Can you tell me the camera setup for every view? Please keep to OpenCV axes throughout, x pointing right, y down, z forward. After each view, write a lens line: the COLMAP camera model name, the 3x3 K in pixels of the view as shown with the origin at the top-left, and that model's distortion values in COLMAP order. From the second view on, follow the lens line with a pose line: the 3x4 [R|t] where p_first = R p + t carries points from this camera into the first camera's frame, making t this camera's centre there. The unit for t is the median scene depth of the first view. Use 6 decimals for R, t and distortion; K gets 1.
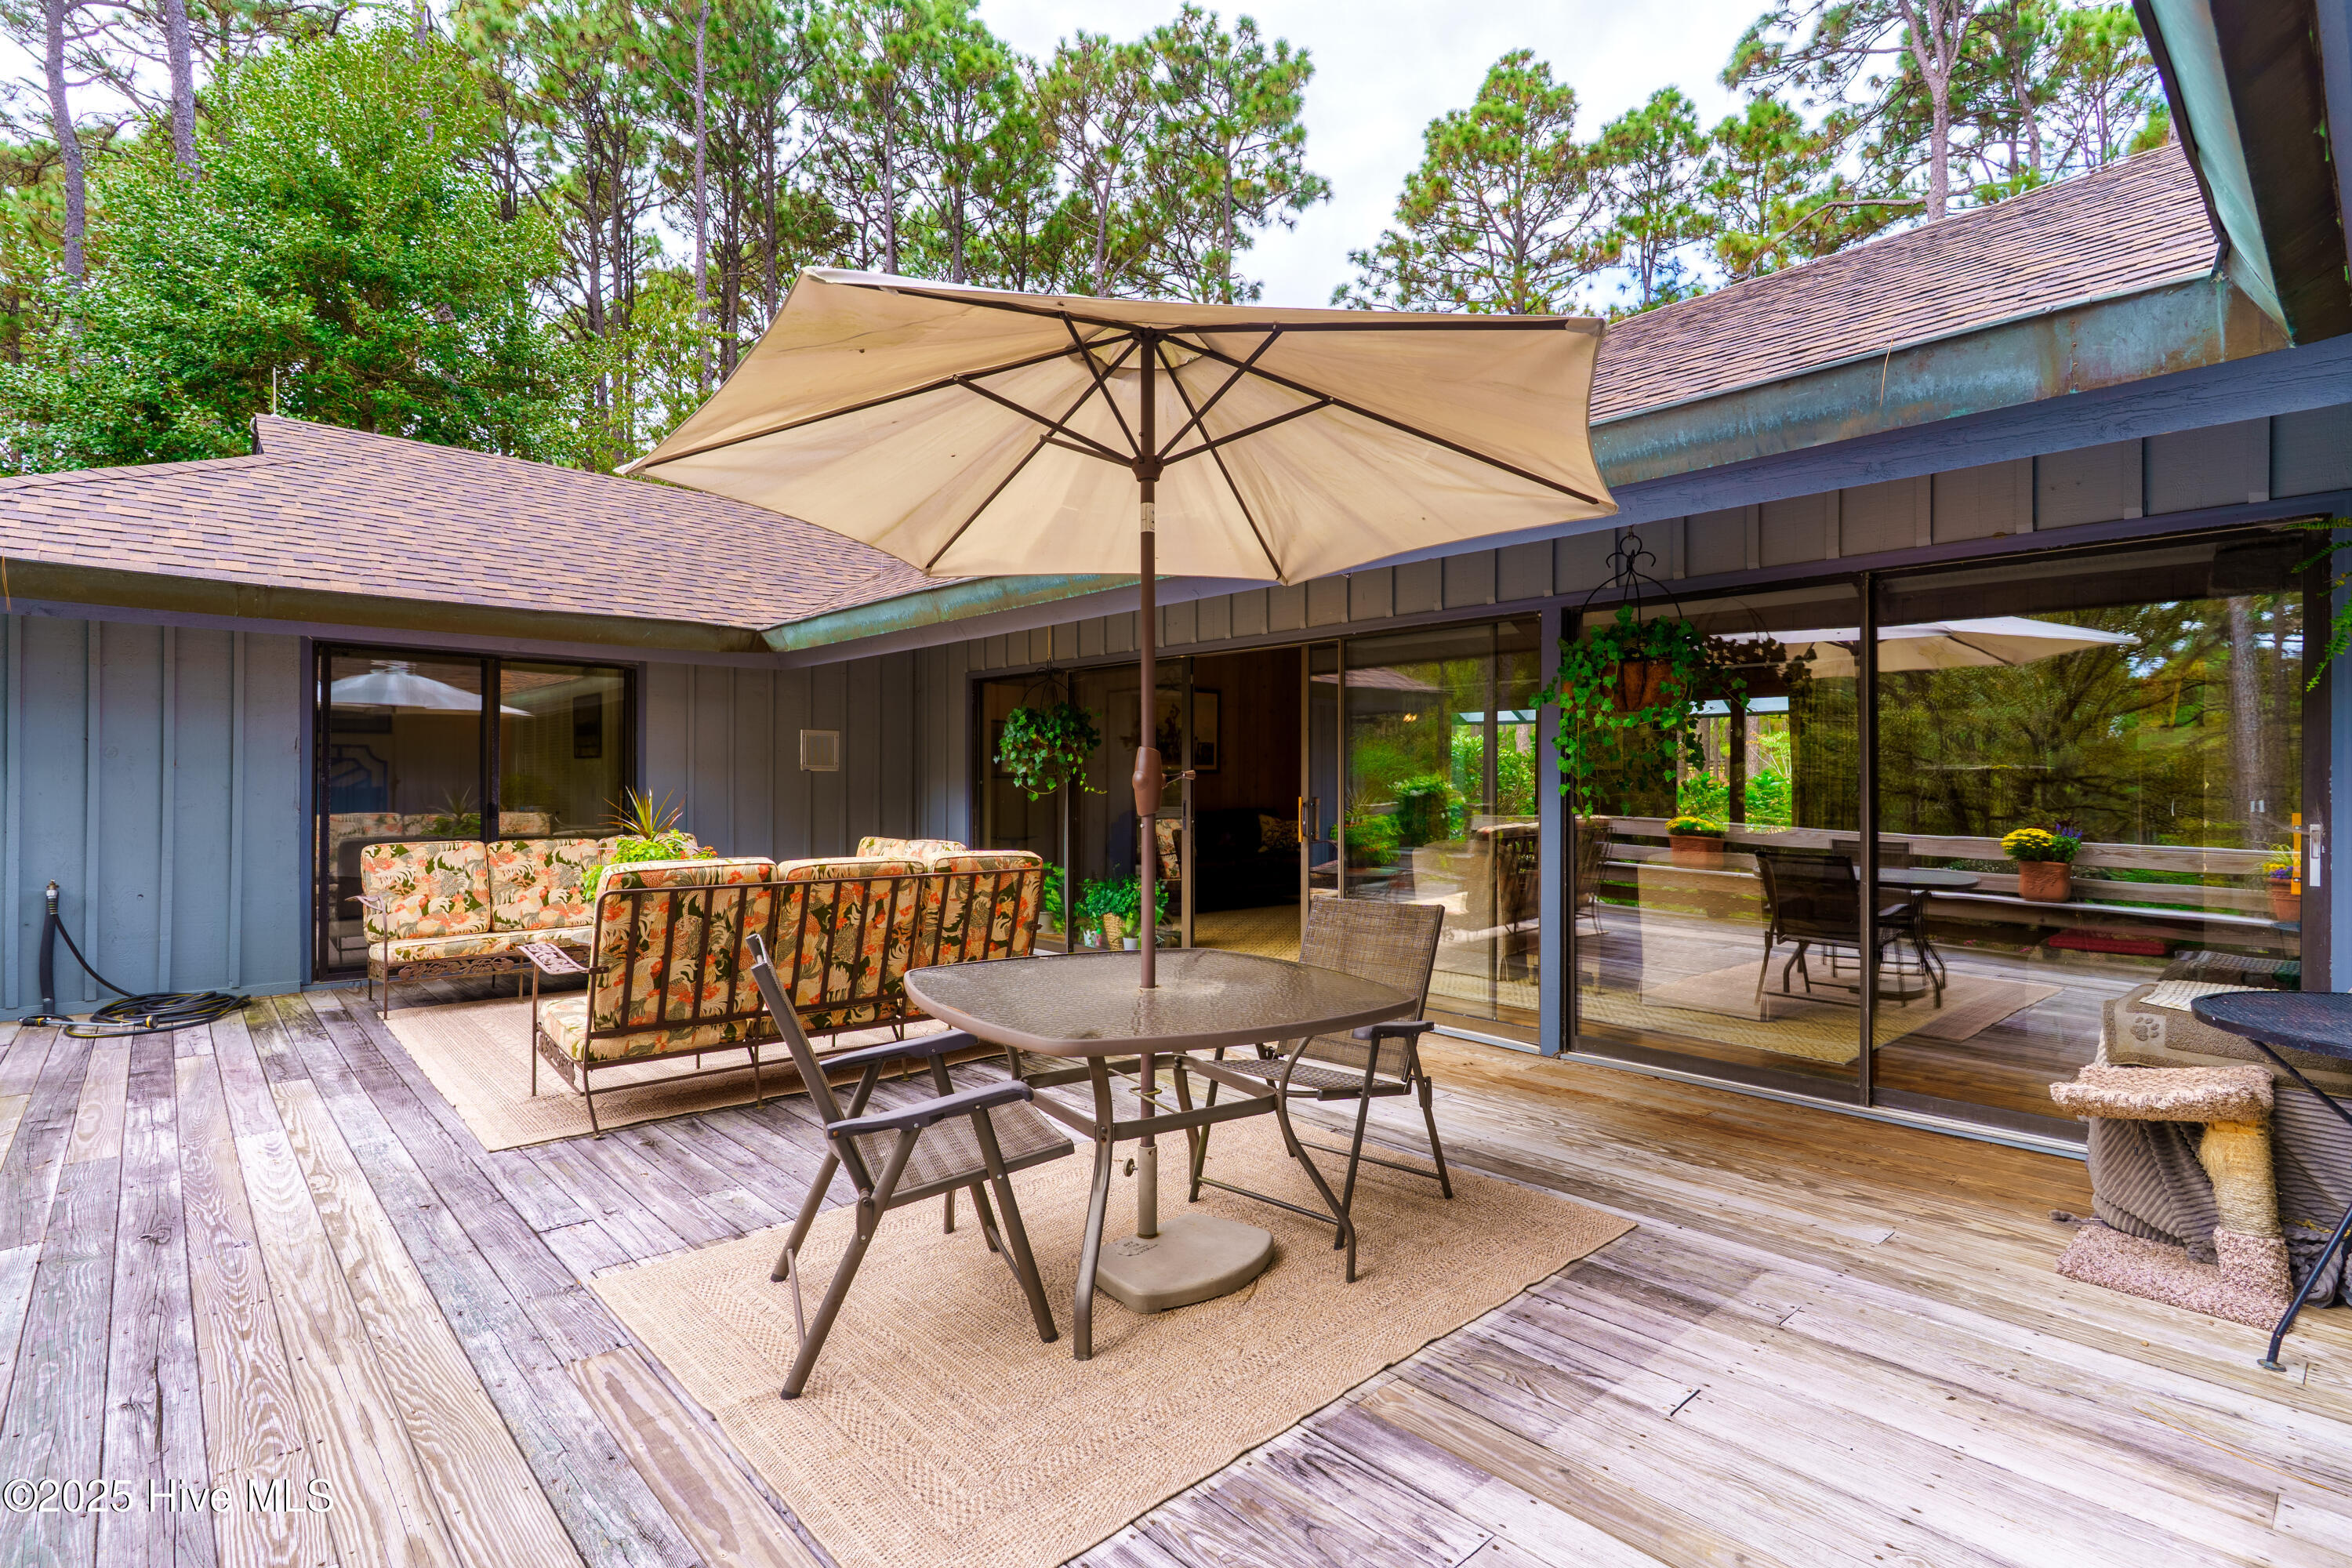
lens RADIAL K [[1124.7, 0, 1177.4], [0, 1124.7, 776.6], [0, 0, 1]] dist [0.000096, 0.000094]
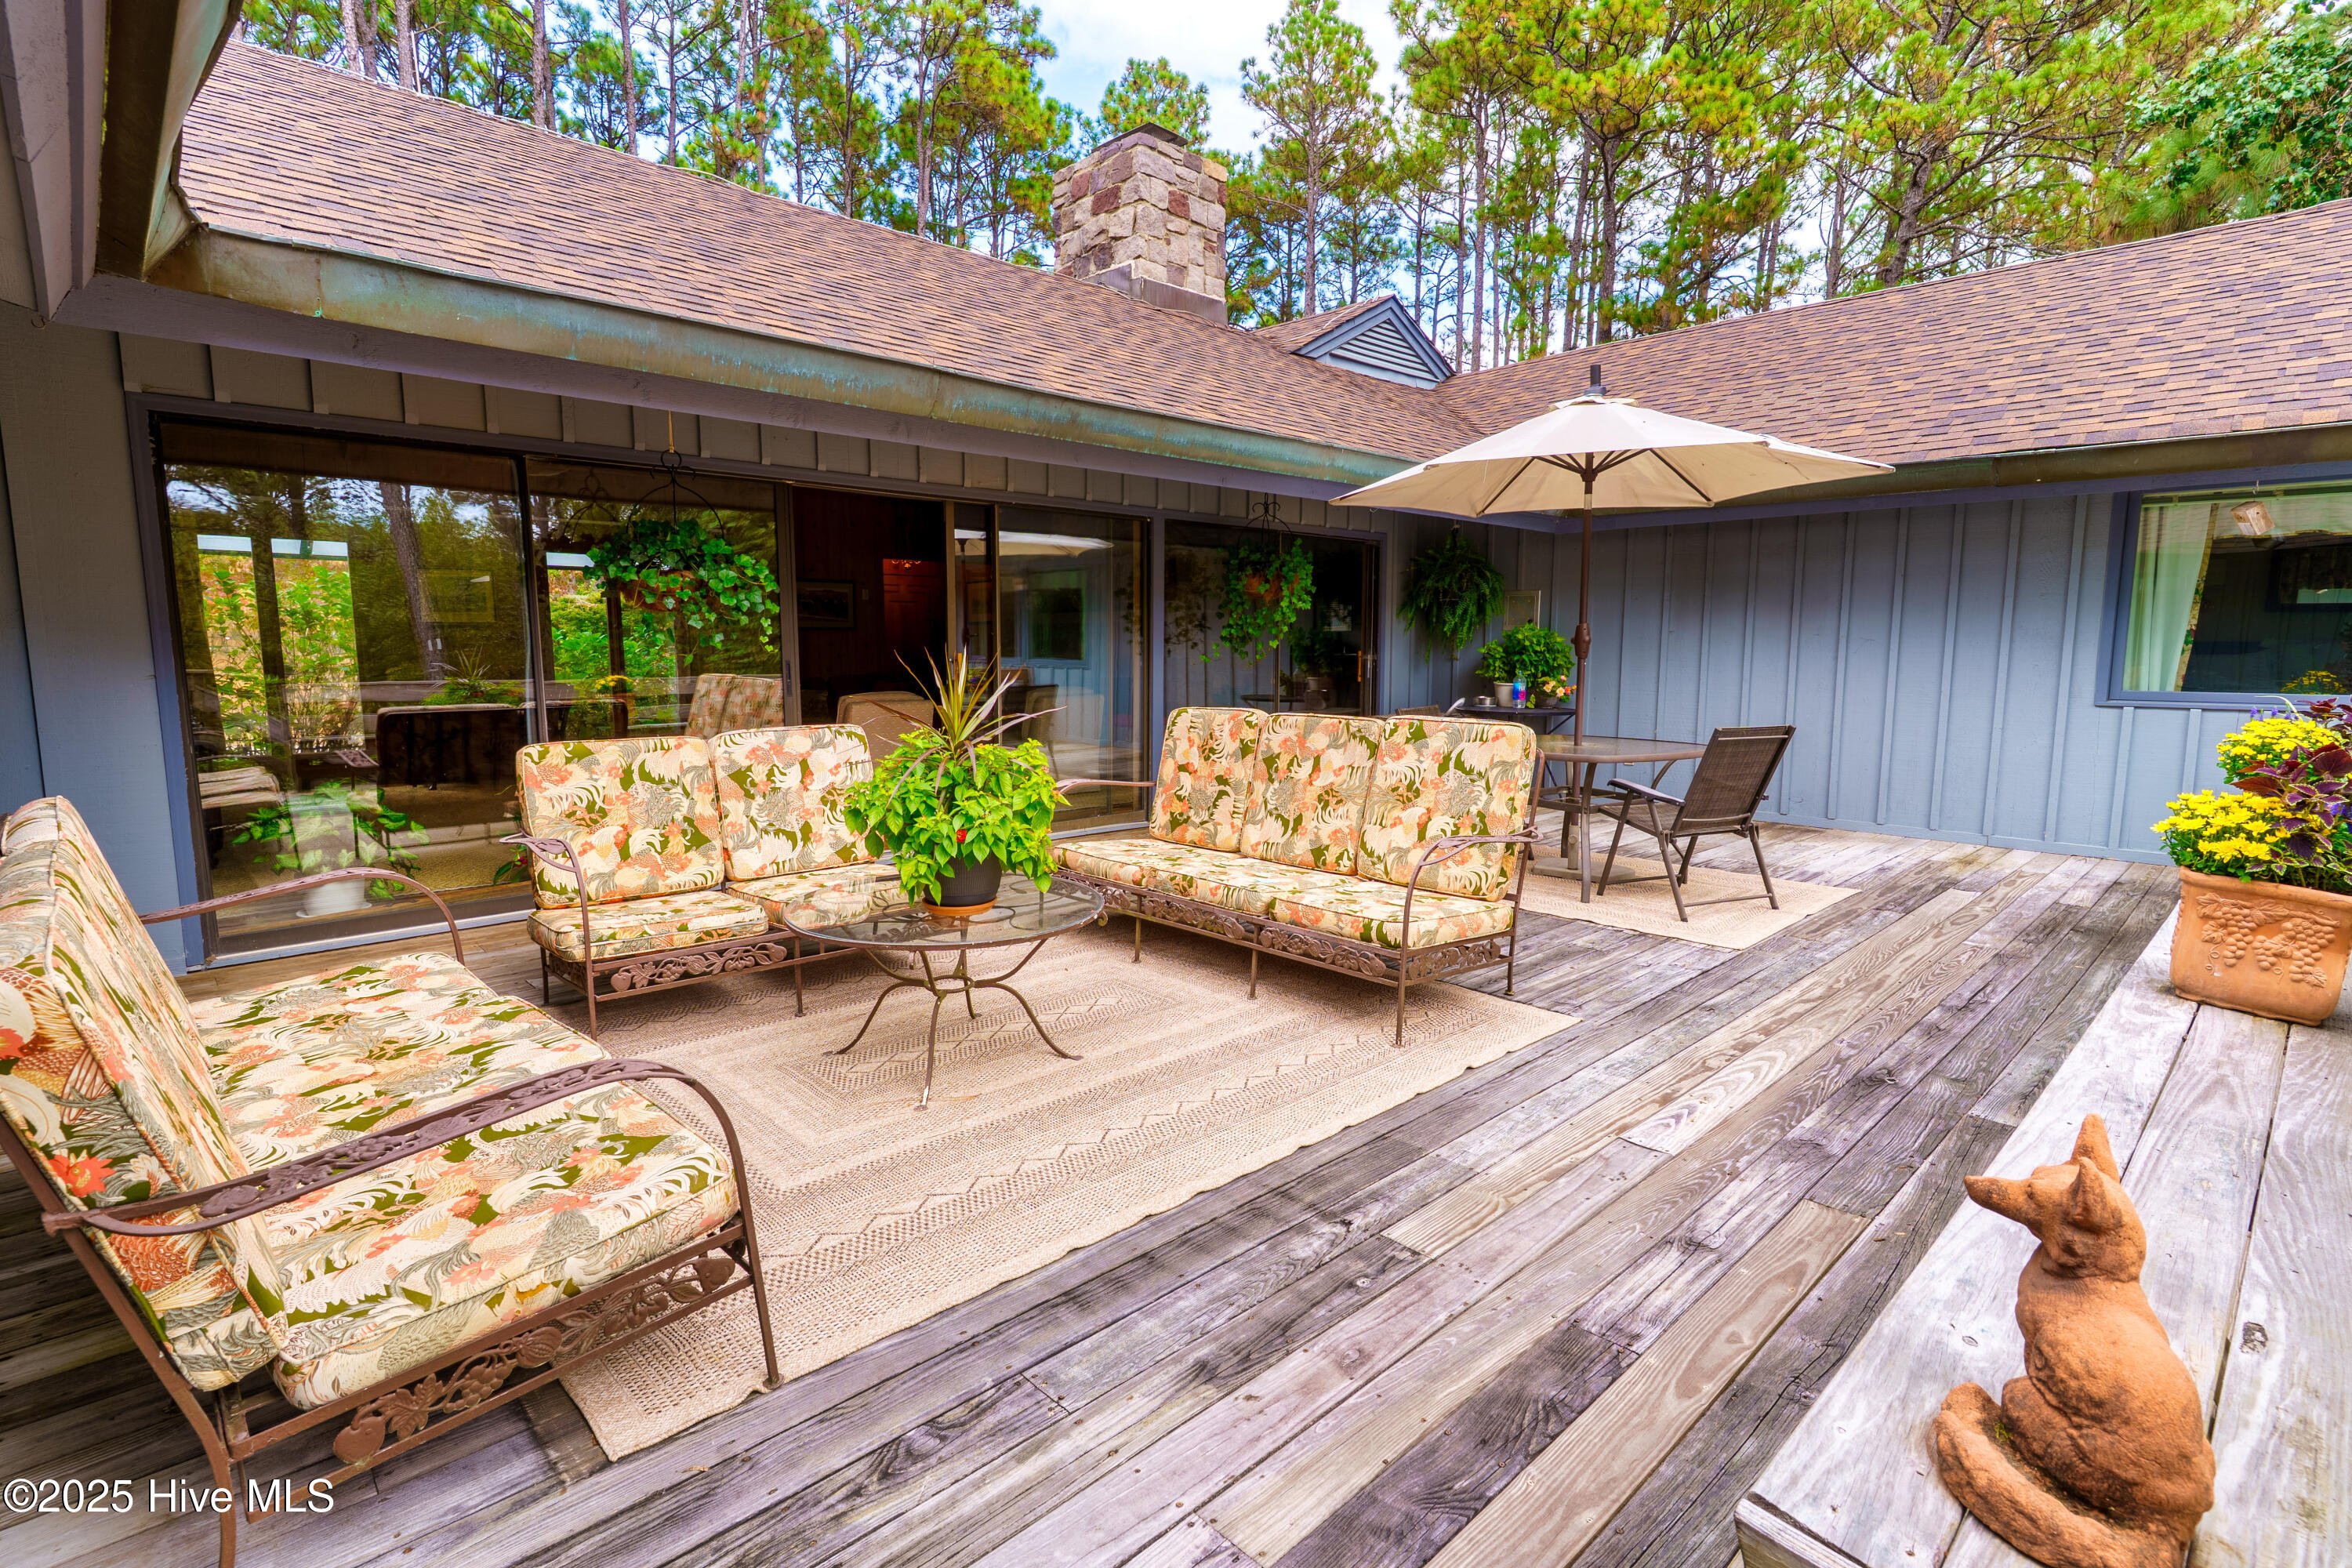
lens RADIAL K [[1124.7, 0, 1177.4], [0, 1124.7, 776.6], [0, 0, 1]] dist [0.000096, 0.000094]
pose [[-0.015079, -0.132399, 0.991082, -1.737402], [0.000374, 0.991194, 0.132420, -0.010532], [-0.999886, 0.002367, -0.014897, 1.529007]]
